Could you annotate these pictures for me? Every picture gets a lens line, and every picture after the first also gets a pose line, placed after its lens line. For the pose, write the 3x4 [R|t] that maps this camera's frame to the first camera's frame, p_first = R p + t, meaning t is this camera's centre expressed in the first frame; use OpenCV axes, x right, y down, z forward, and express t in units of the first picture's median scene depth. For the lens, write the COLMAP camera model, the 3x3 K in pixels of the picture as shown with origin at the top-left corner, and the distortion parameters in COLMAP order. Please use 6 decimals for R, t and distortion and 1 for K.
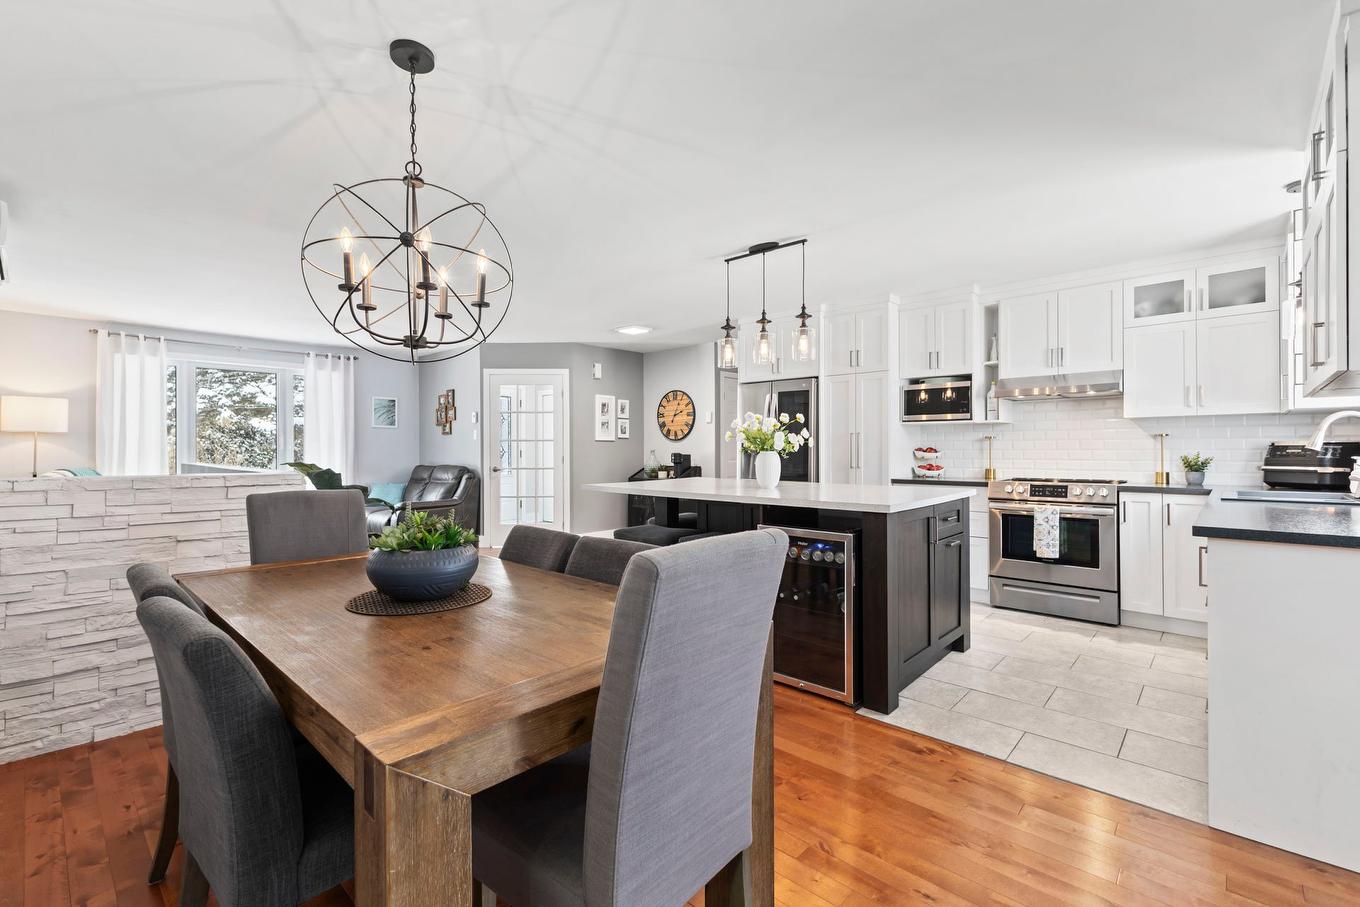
lens RADIAL K [[587.4, 0, 686.7], [0, 587.4, 451.3], [0, 0, 1]] dist [0.004710, -0.001424]
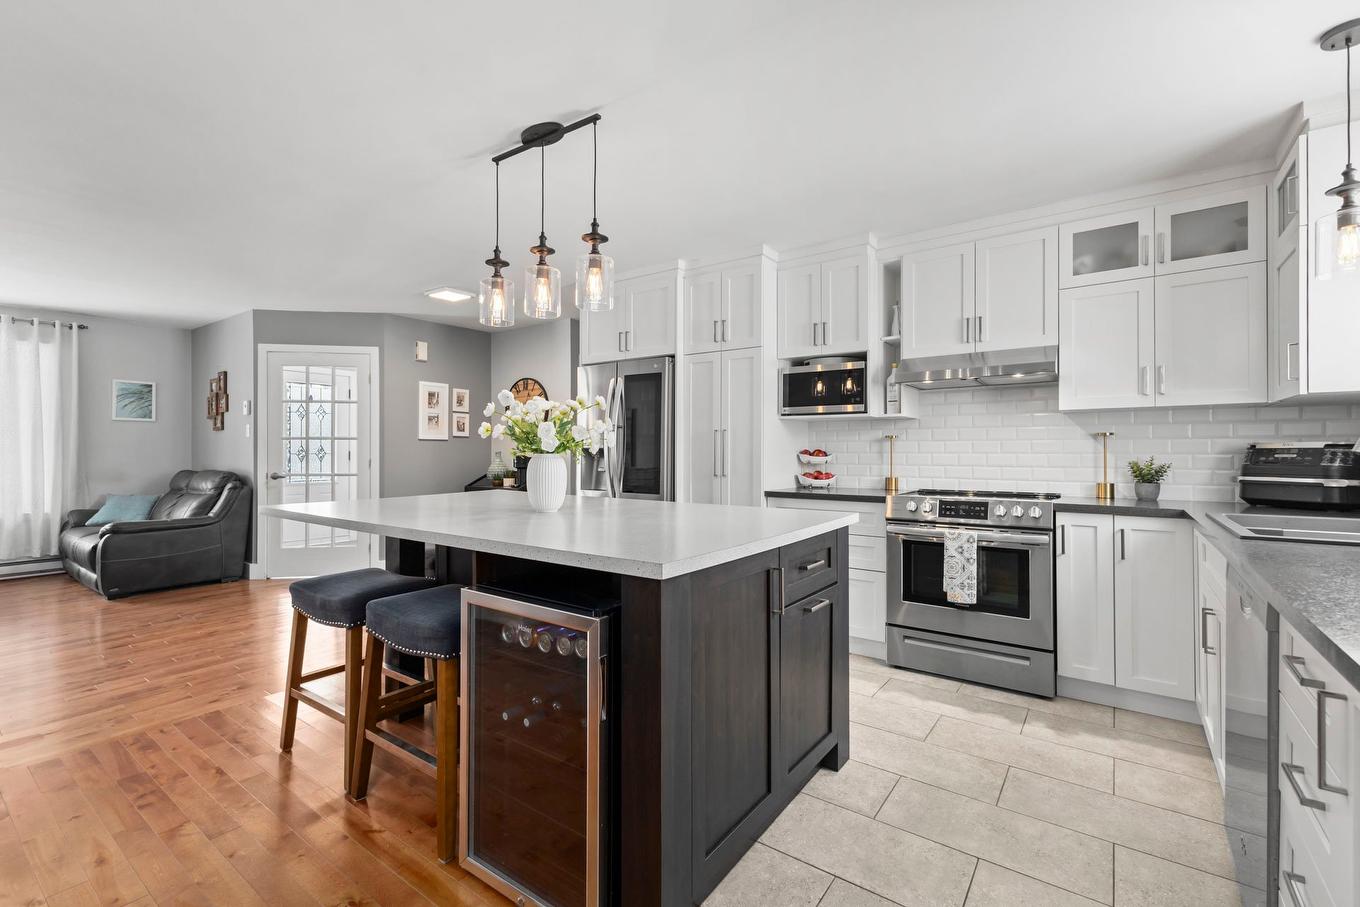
lens RADIAL K [[587.4, 0, 676.5], [0, 587.4, 451.1], [0, 0, 1]] dist [0.004710, -0.001424]
pose [[0.994884, 0.004010, 0.100948, 0.185740], [-0.003589, 0.999984, -0.004352, -0.000561], [-0.100963, 0.003967, 0.994882, 0.307017]]
